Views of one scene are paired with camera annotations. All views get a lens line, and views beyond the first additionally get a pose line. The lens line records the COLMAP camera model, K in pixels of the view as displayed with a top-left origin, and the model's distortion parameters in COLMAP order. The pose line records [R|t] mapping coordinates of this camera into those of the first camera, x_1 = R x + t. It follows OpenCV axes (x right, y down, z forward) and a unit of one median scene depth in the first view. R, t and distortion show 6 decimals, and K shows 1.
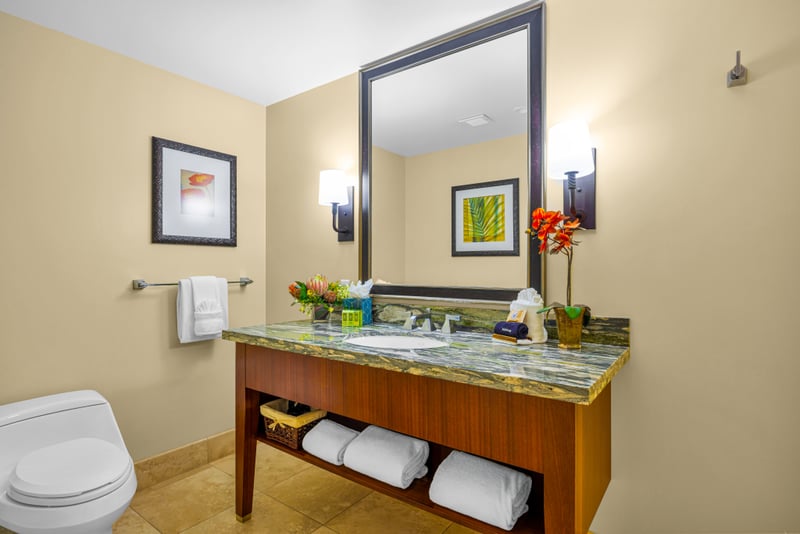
lens RADIAL K [[419.6, 0, 397.1], [0, 419.6, 260.4], [0, 0, 1]] dist [-0.002841, -0.001885]
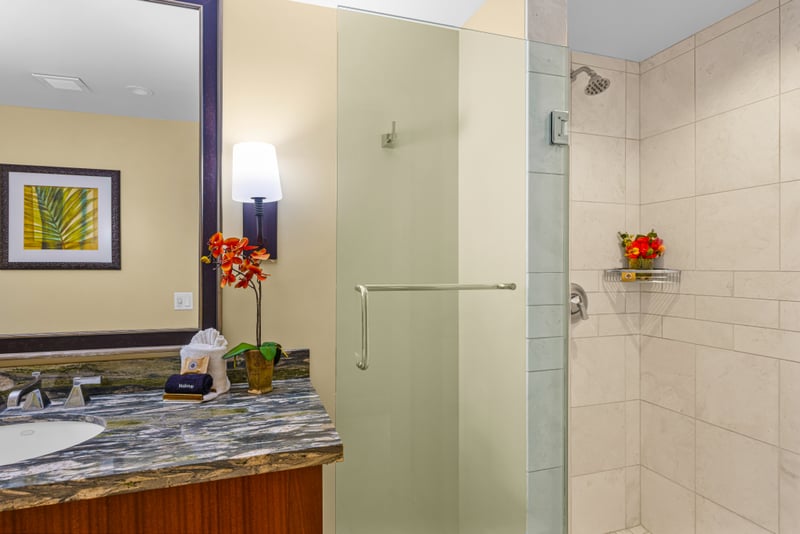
lens RADIAL K [[443.4, 0, 404.0], [0, 443.4, 262.0], [0, 0, 1]] dist [-0.000098, 0.001578]
pose [[0.570518, 0.006685, 0.821258, -0.192753], [-0.014396, 0.999895, 0.001861, -0.075493], [-0.821159, -0.012885, 0.570554, 0.186236]]
